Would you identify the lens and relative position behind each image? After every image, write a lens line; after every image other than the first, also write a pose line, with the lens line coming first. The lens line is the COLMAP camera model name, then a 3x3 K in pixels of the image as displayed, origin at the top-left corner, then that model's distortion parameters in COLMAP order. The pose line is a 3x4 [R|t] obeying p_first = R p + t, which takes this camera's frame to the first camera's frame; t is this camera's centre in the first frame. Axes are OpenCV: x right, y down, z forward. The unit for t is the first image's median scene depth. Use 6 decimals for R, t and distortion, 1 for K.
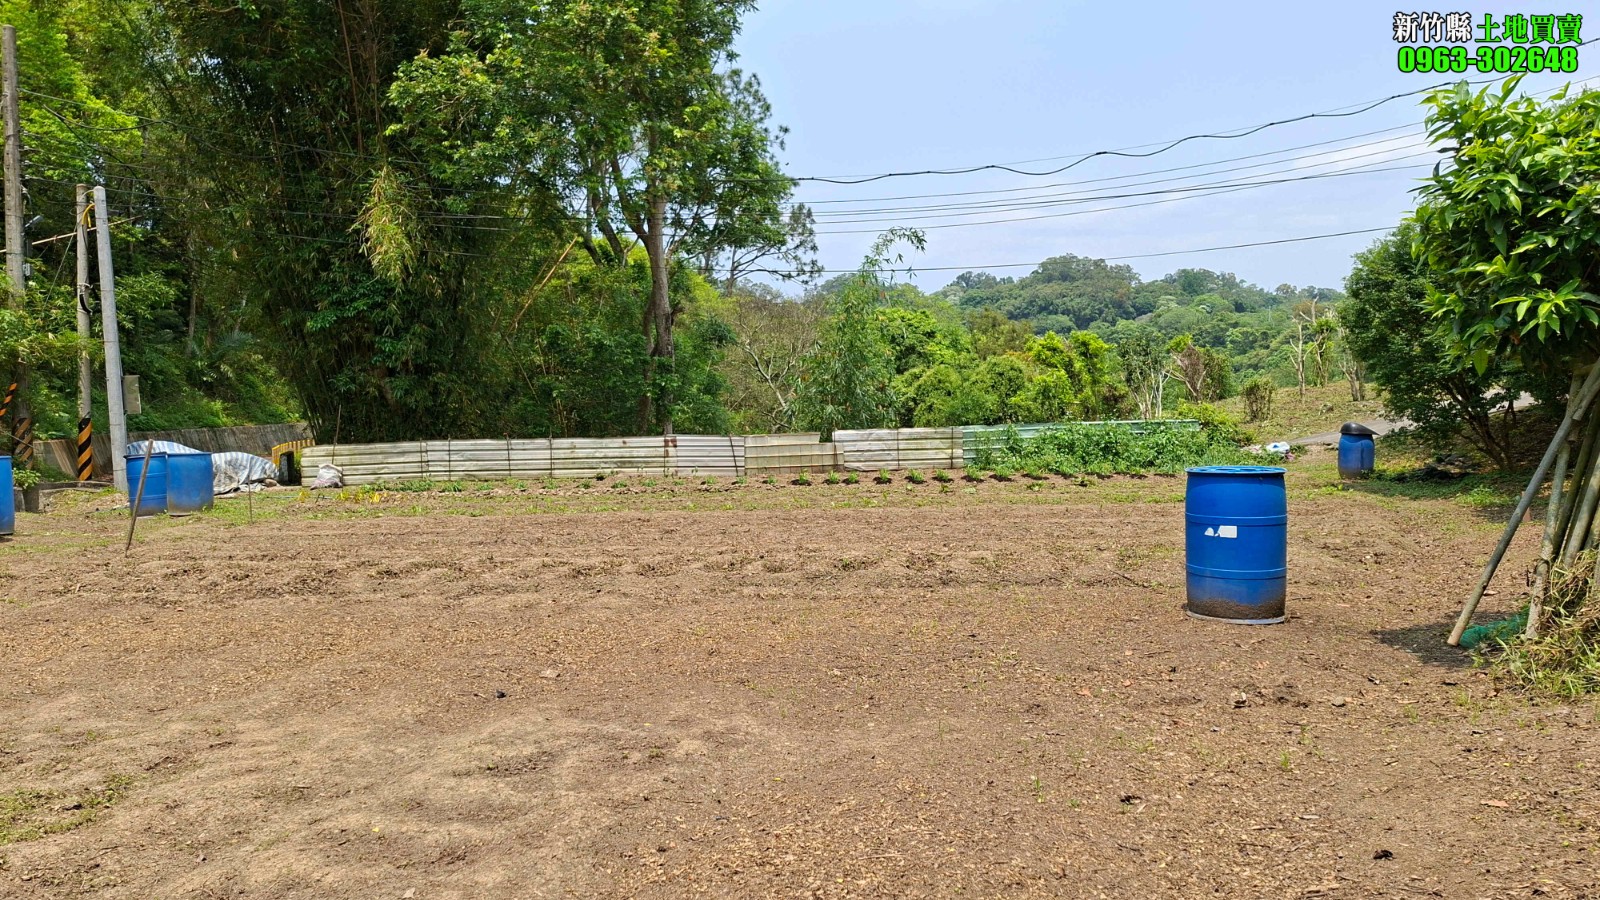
lens RADIAL K [[1109.1, 0, 805.5], [0, 1109.1, 457.9], [0, 0, 1]] dist [0.085788, -0.087709]
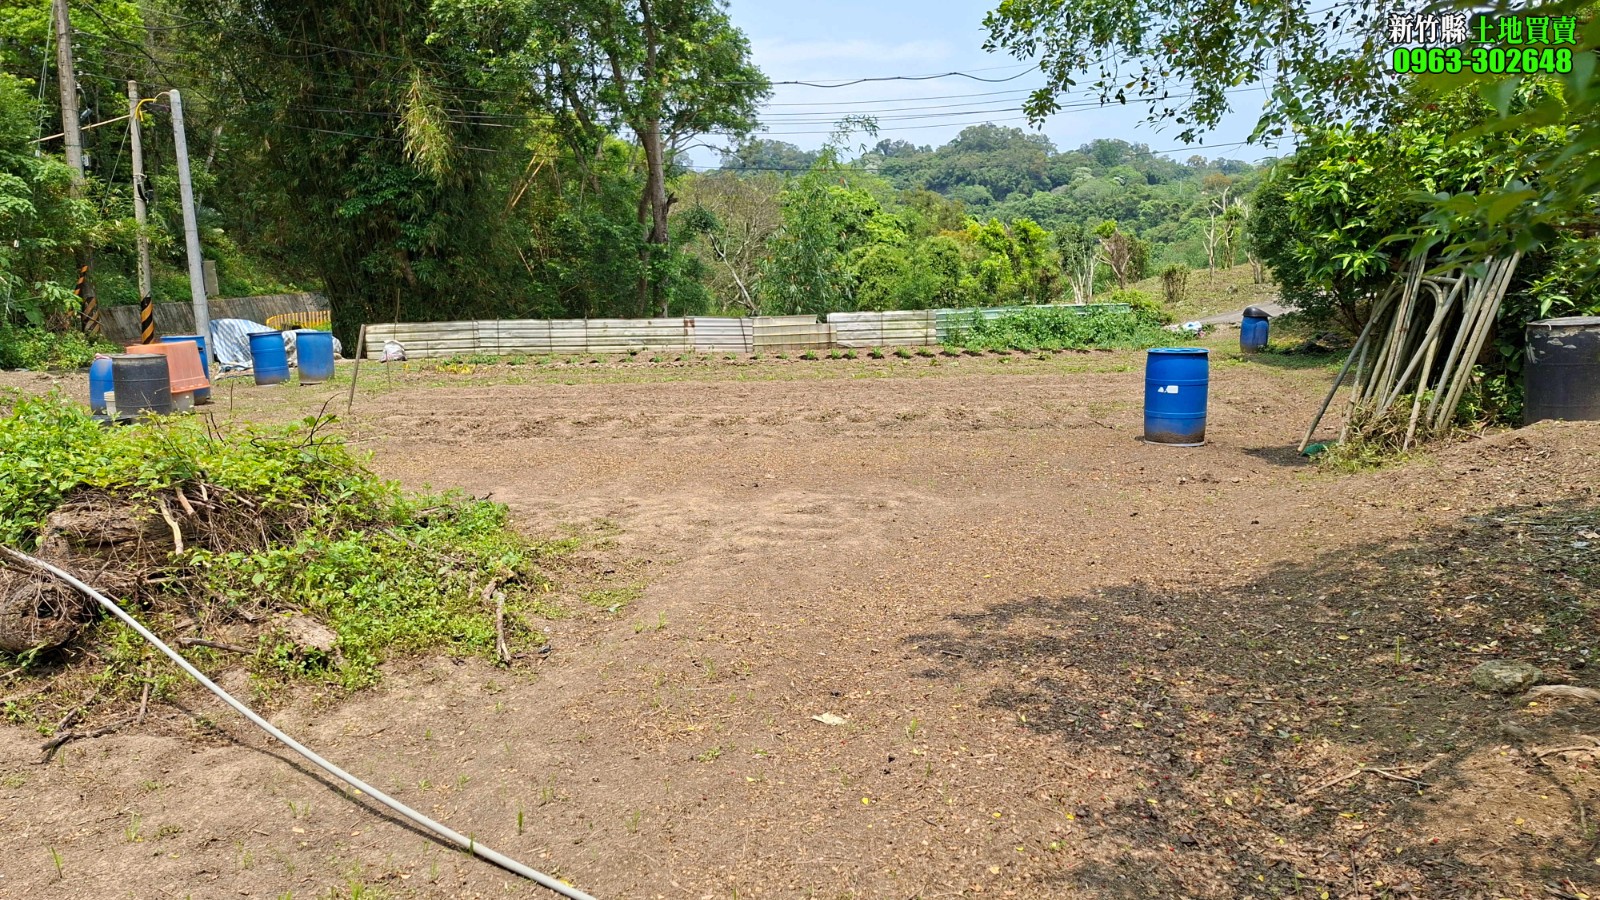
lens RADIAL K [[1109.1, 0, 799.8], [0, 1109.1, 447.0], [0, 0, 1]] dist [0.085788, -0.087709]
pose [[0.997517, -0.006649, 0.070105, -0.087207], [-0.000736, 0.994494, 0.104794, -0.006478], [-0.070415, -0.104586, 0.992020, -0.181849]]
